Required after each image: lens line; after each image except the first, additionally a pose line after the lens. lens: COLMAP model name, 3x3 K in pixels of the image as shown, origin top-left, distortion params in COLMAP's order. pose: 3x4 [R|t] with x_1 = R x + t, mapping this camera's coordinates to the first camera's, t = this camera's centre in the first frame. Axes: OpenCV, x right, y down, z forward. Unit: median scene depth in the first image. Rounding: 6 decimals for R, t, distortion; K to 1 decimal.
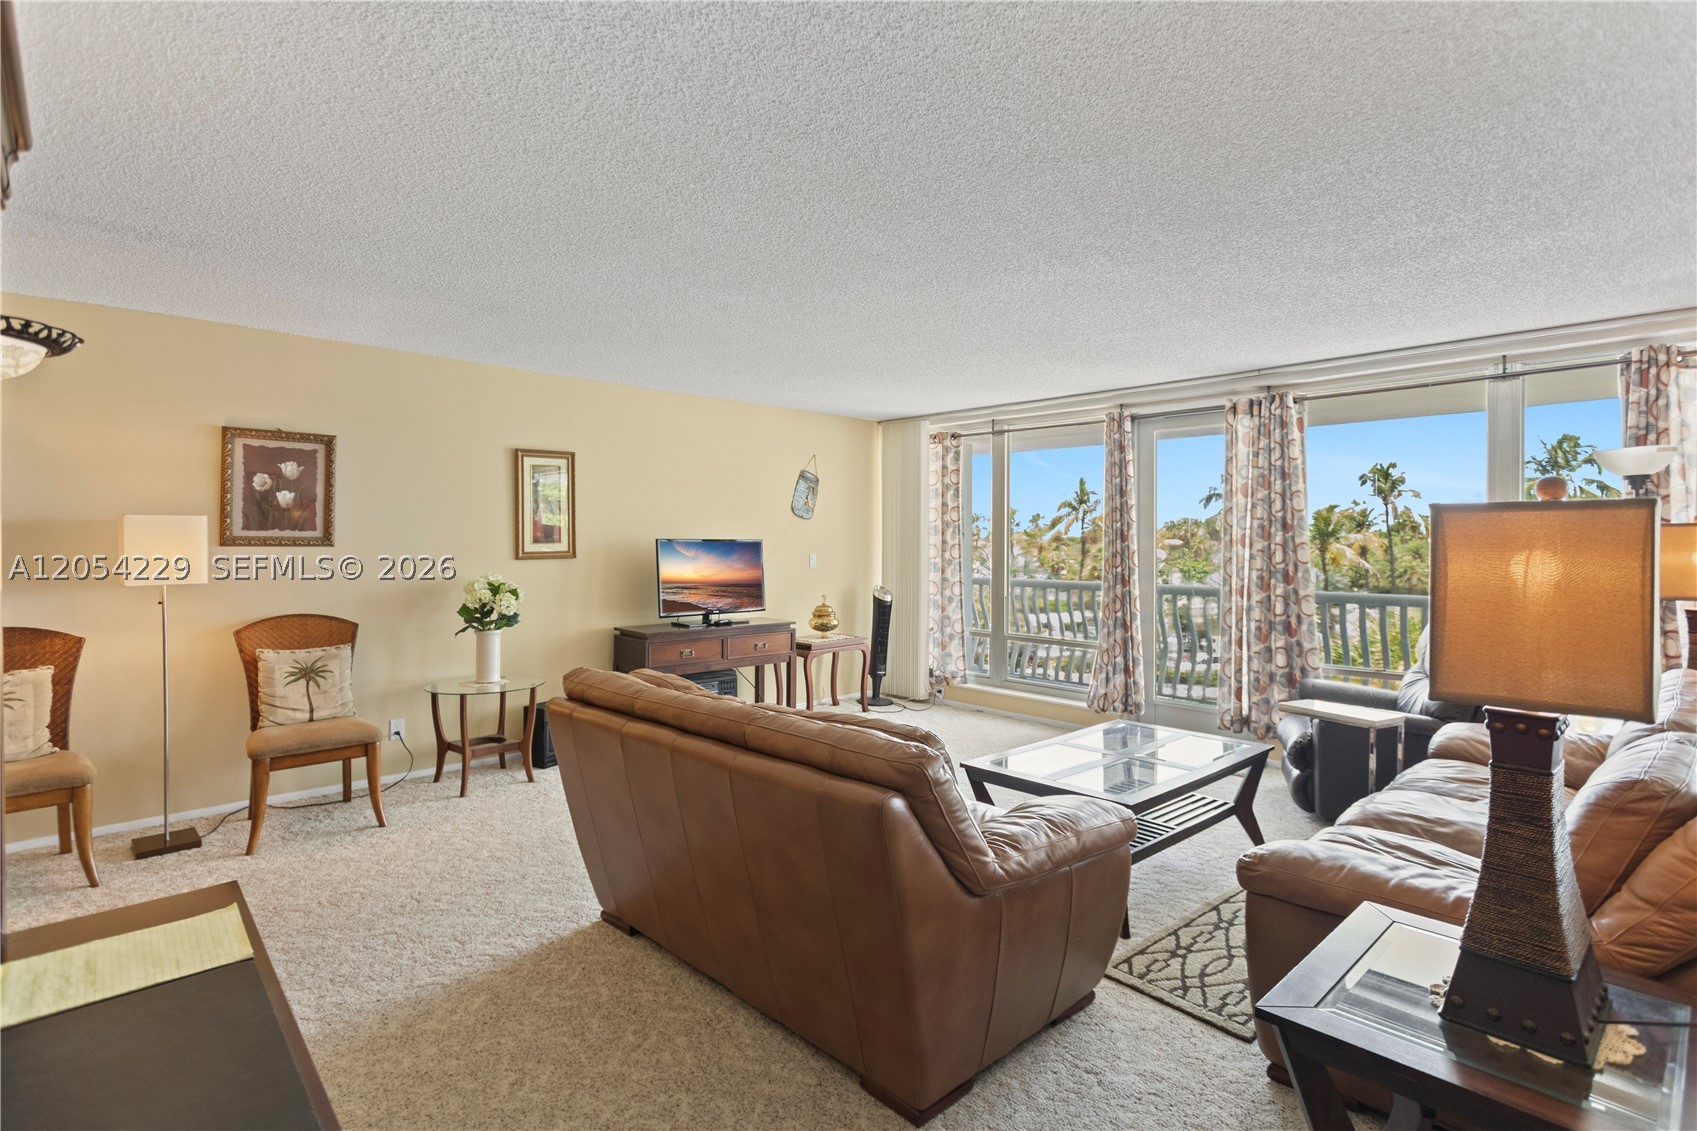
lens RADIAL K [[830.3, 0, 856.6], [0, 830.3, 556.6], [0, 0, 1]] dist [0.004743, 0.000769]
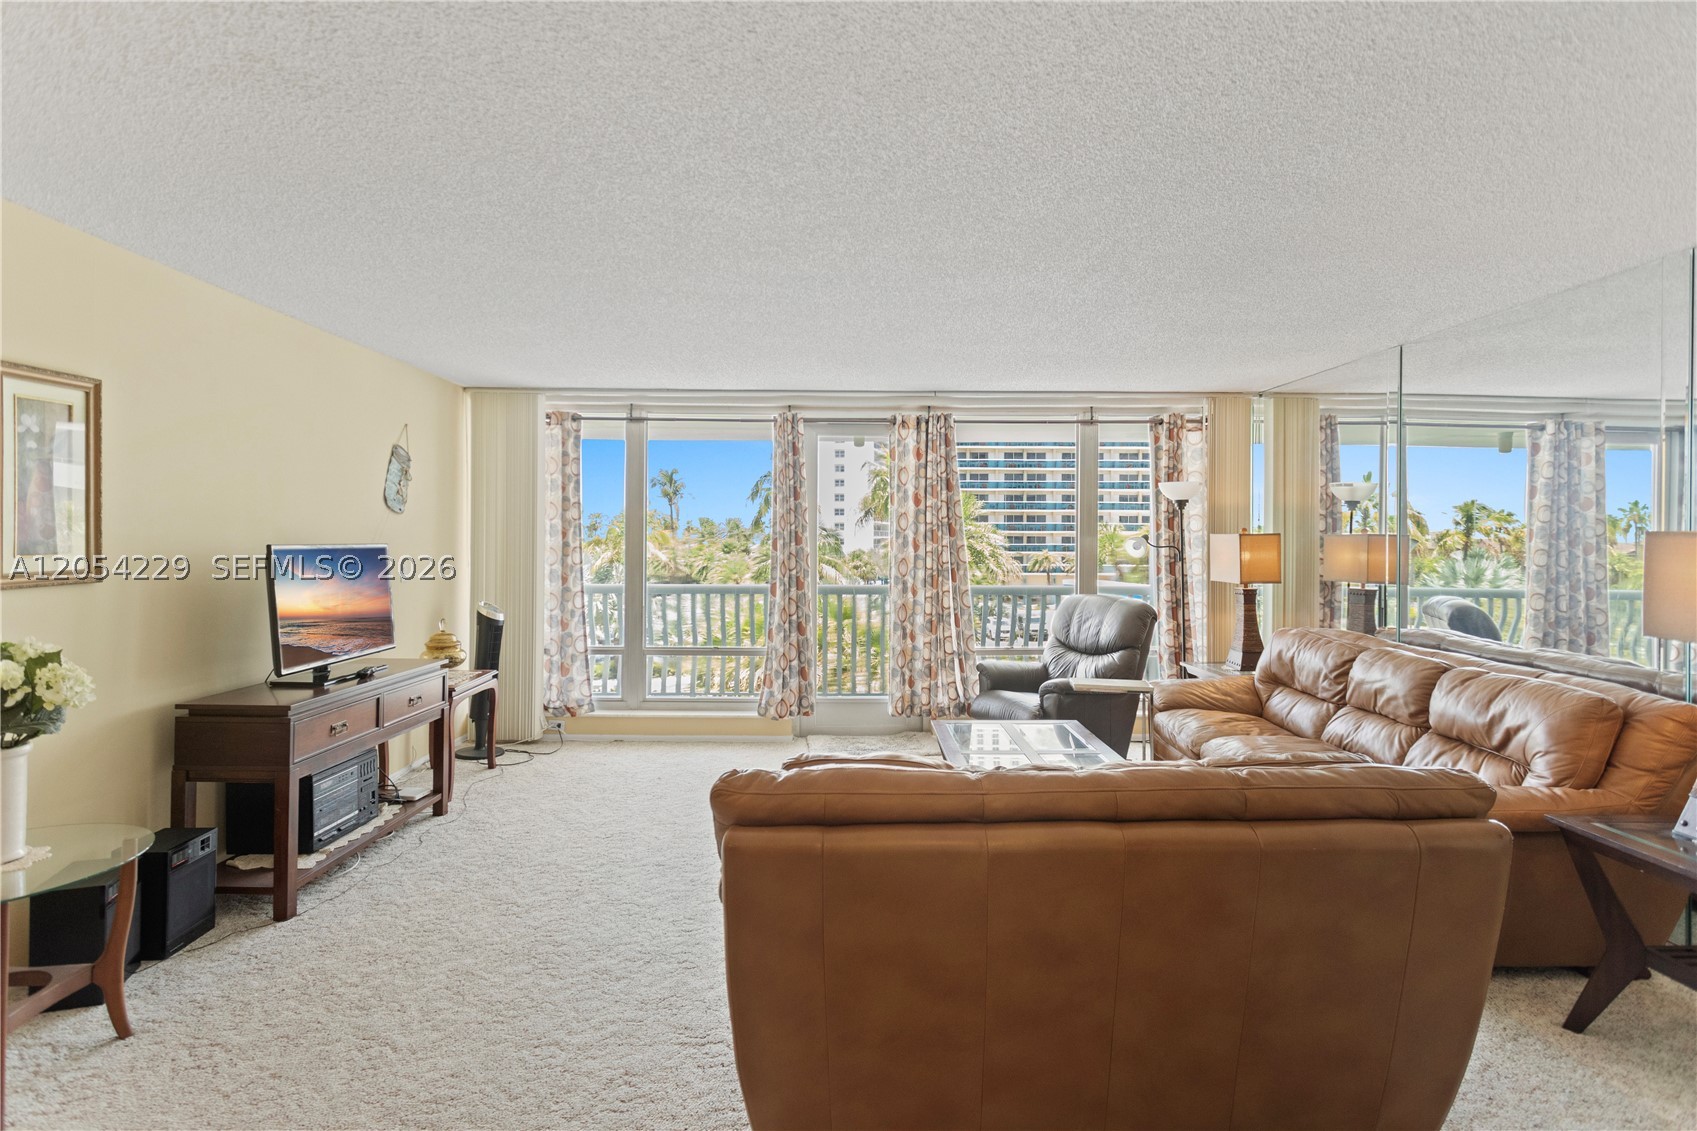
lens RADIAL K [[830.3, 0, 849.3], [0, 830.3, 550.9], [0, 0, 1]] dist [0.004743, 0.000769]
pose [[0.688283, -0.012017, 0.725342, -0.353818], [0.012933, 0.999907, 0.004294, -0.013072], [-0.725327, 0.006426, 0.688375, 0.264866]]
